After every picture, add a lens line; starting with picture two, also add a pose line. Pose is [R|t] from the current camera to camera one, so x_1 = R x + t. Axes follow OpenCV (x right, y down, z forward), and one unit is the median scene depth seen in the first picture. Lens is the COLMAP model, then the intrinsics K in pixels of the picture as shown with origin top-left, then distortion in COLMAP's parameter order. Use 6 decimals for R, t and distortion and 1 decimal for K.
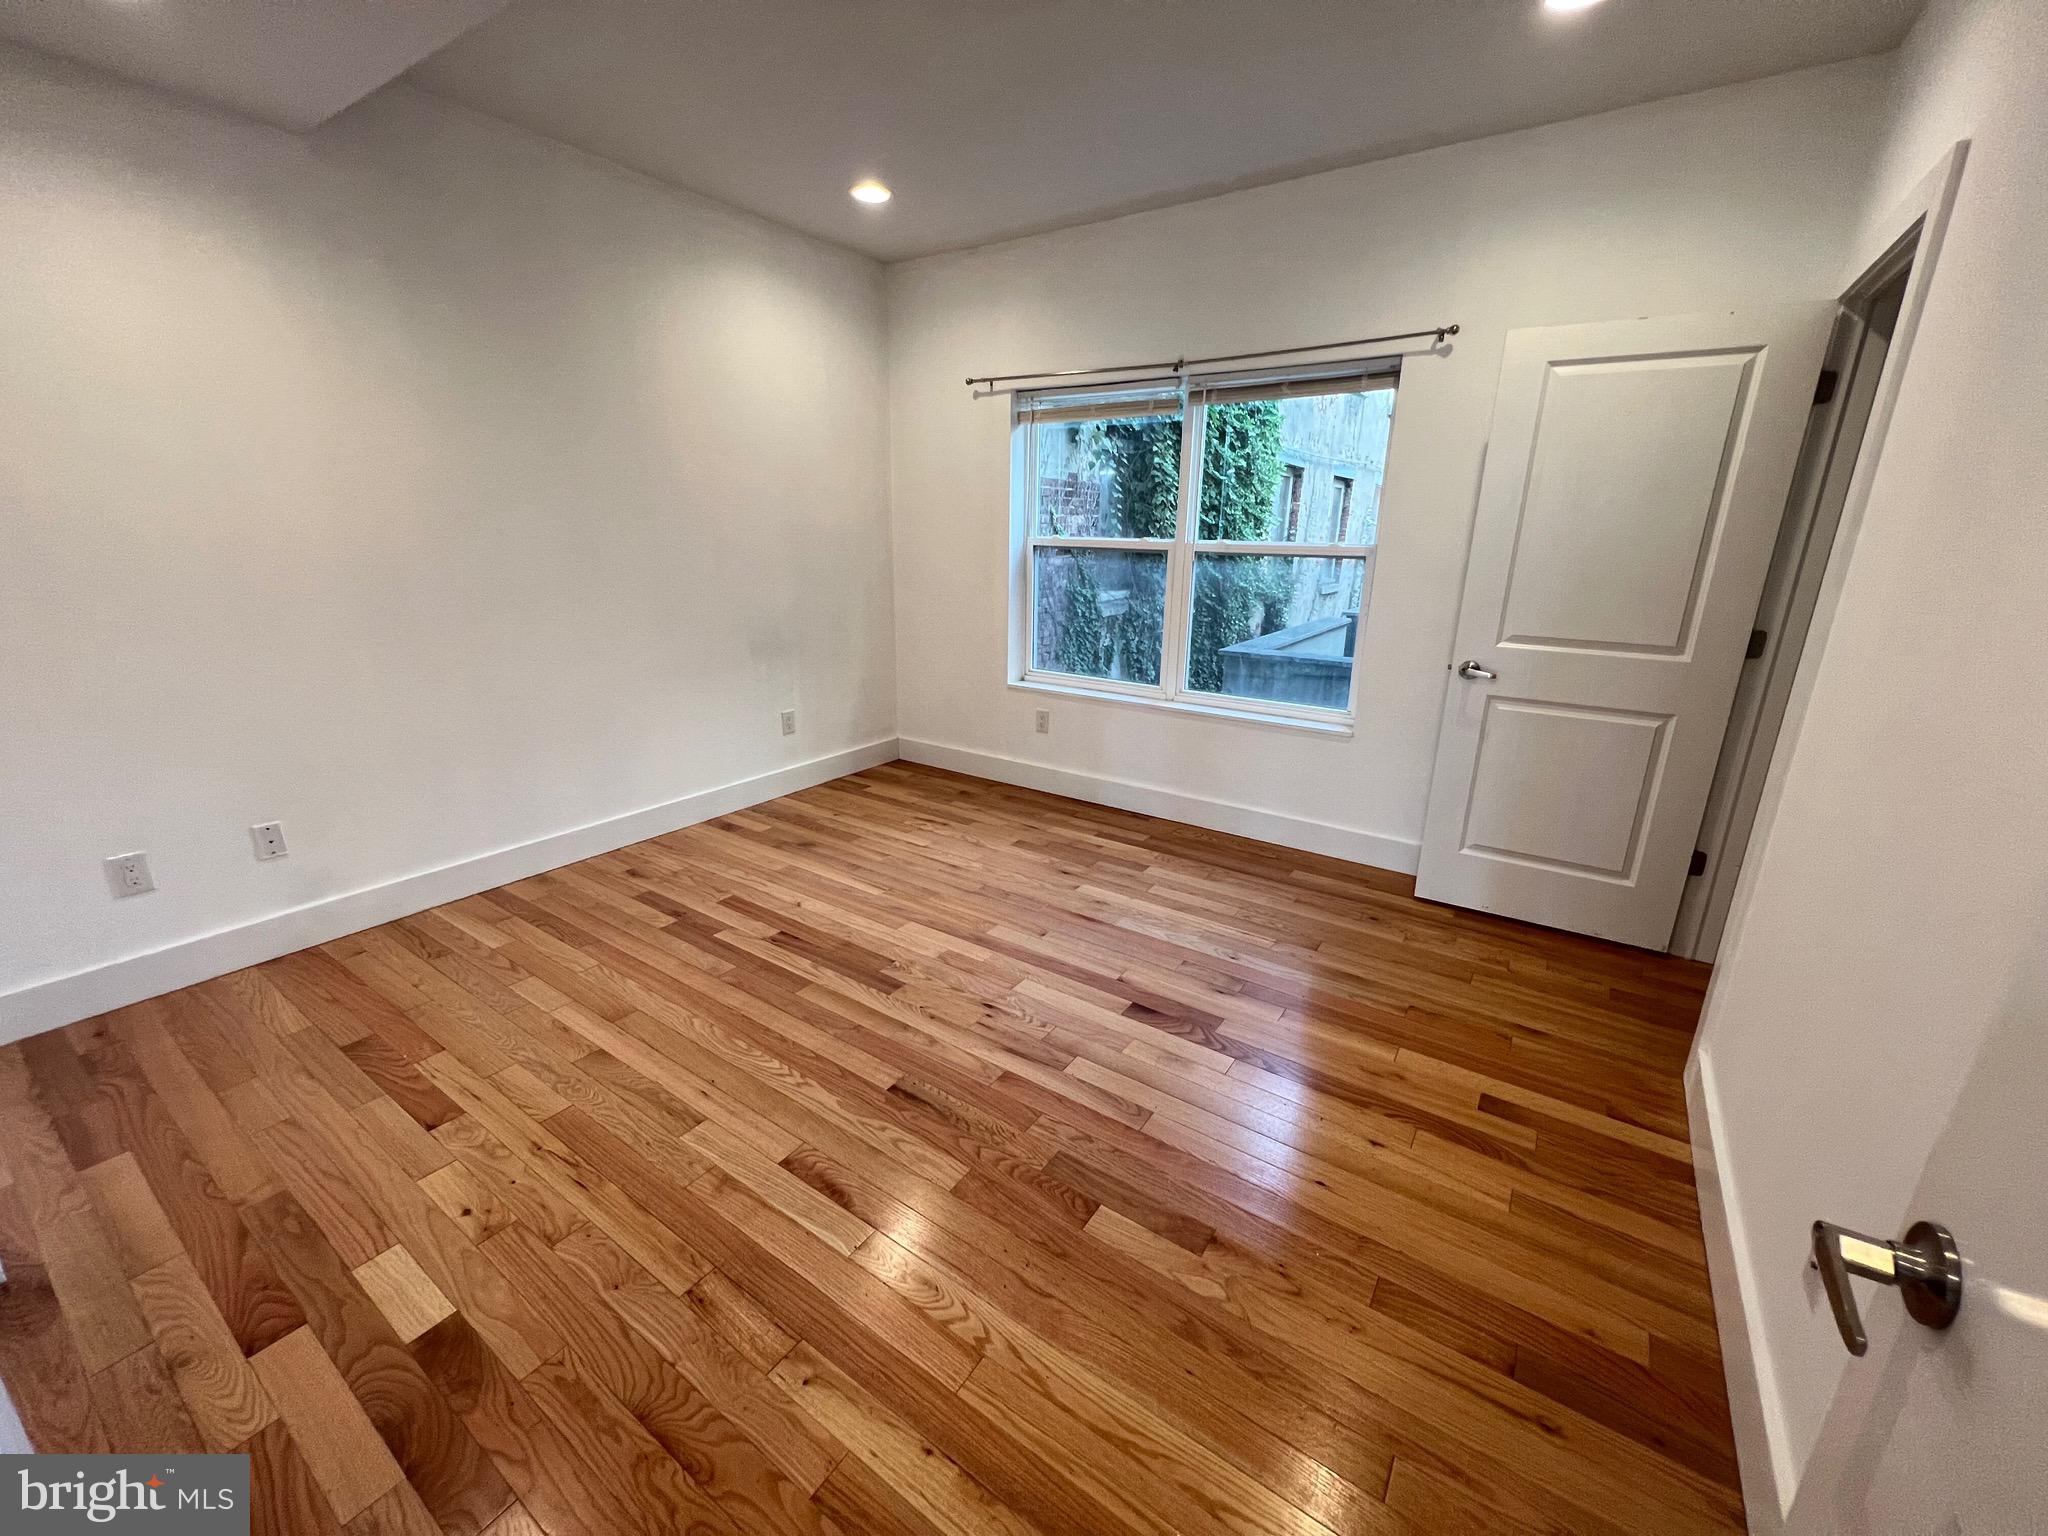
lens RADIAL K [[819.8, 0, 1014.8], [0, 819.8, 767.7], [0, 0, 1]] dist [-0.000374, 0.000329]
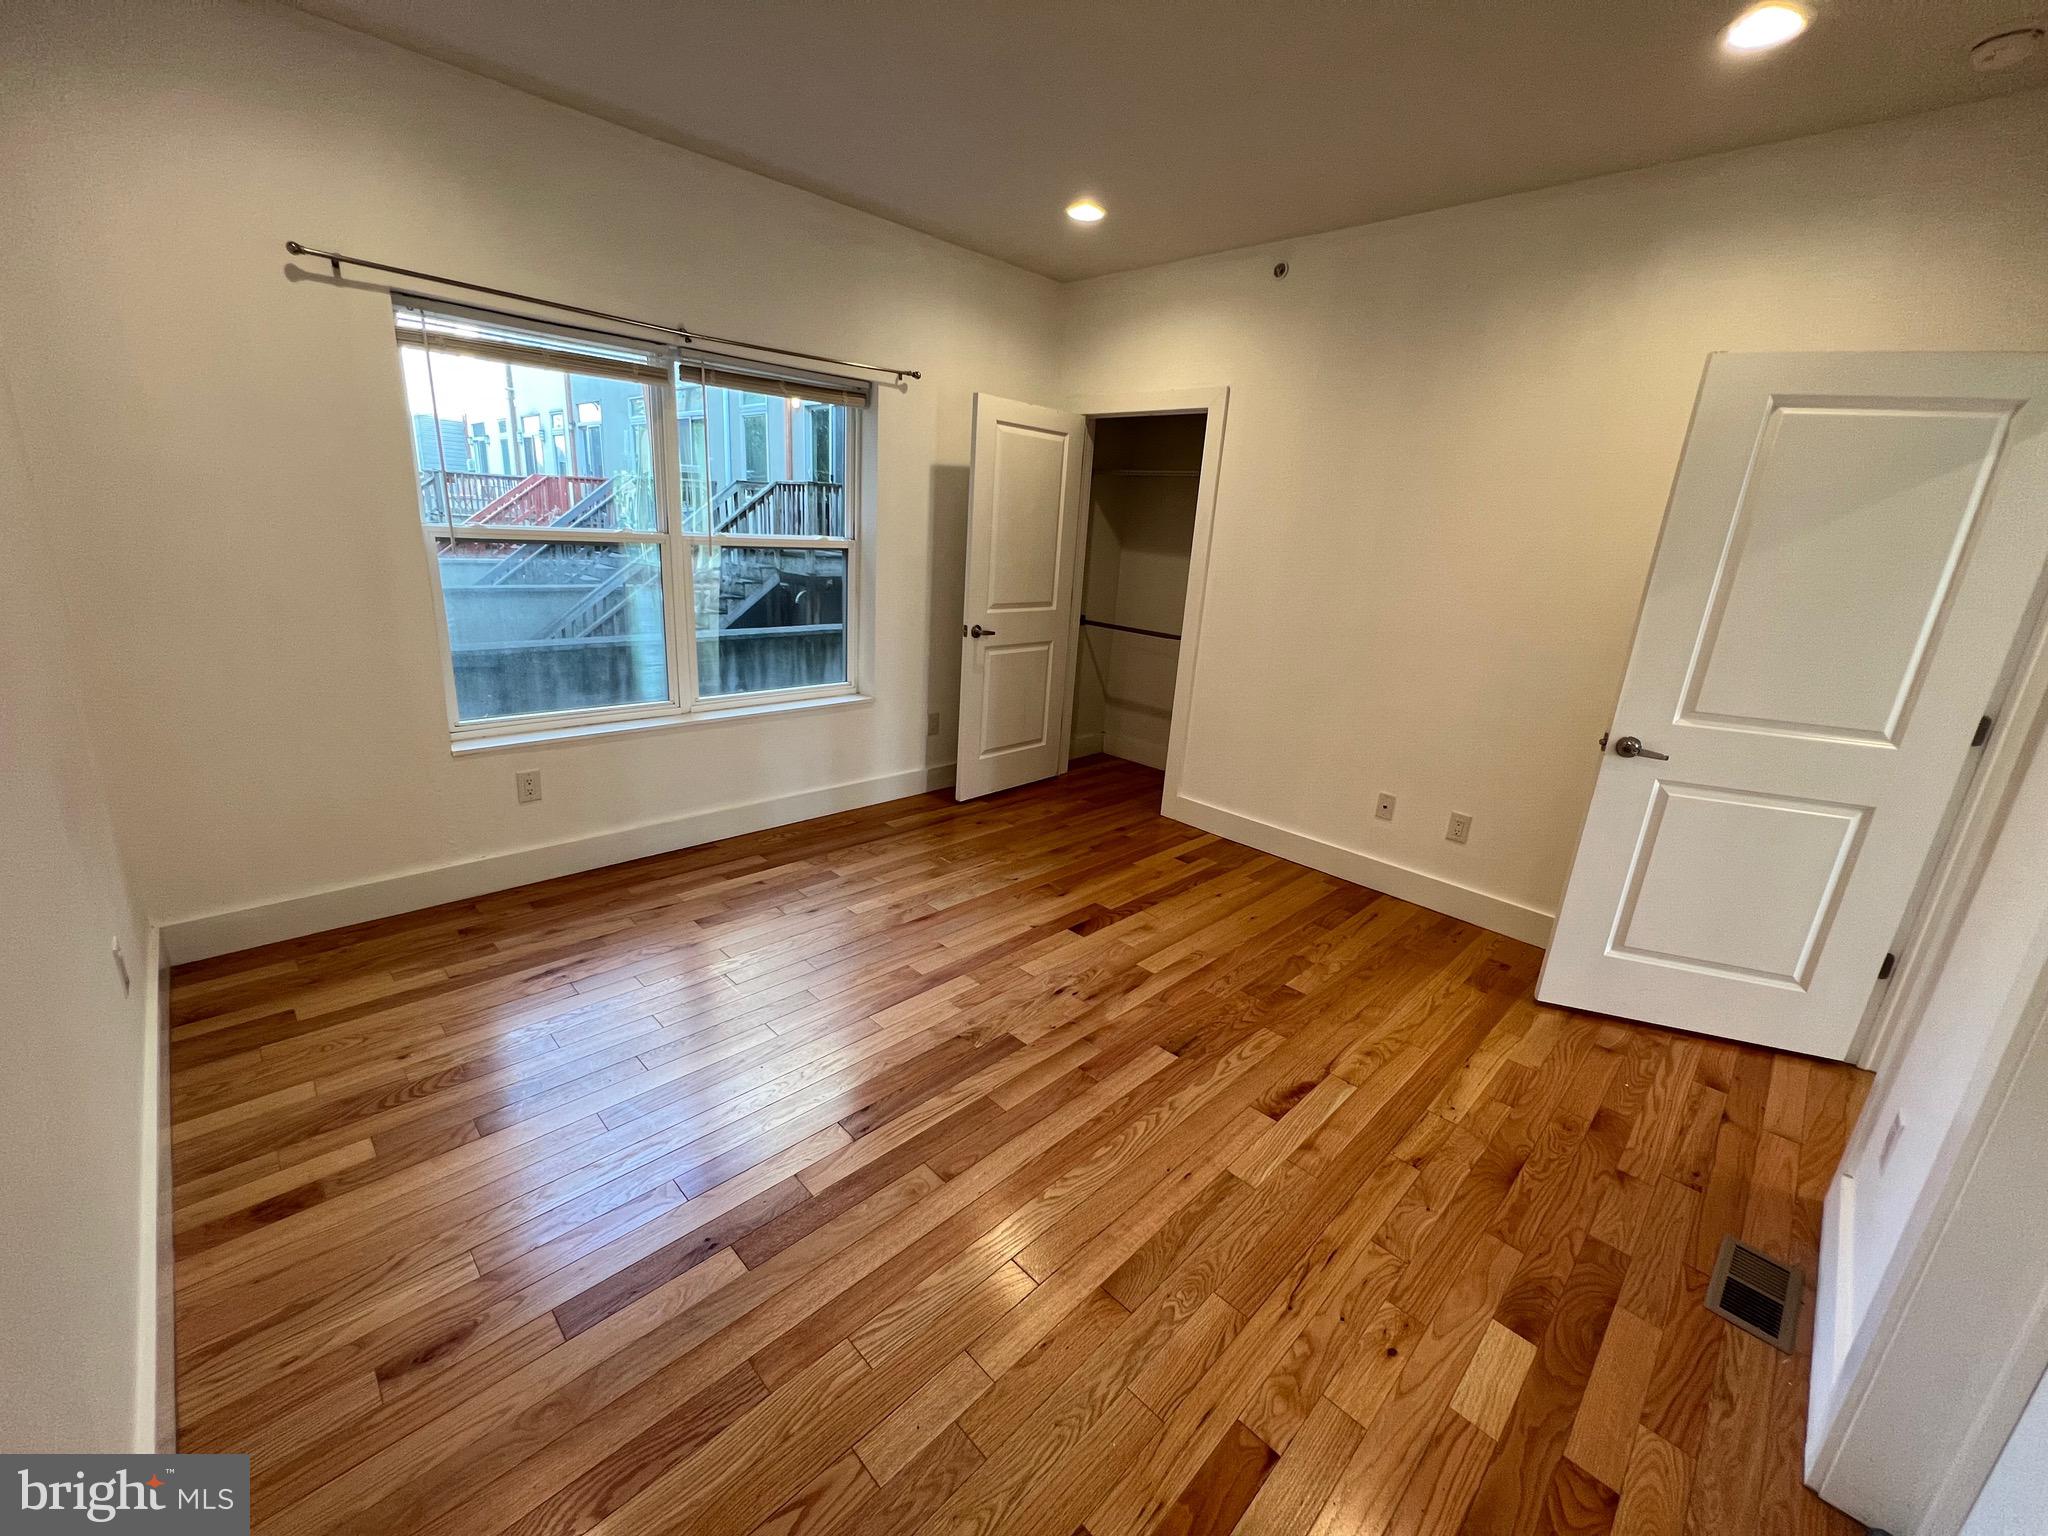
lens RADIAL K [[819.8, 0, 1030.6], [0, 819.8, 763.9], [0, 0, 1]] dist [-0.000374, 0.000329]
pose [[0.179308, -0.283127, 0.942172, -0.934687], [0.223930, 0.944300, 0.241150, -0.252779], [-0.957969, 0.167741, 0.232721, 0.703798]]
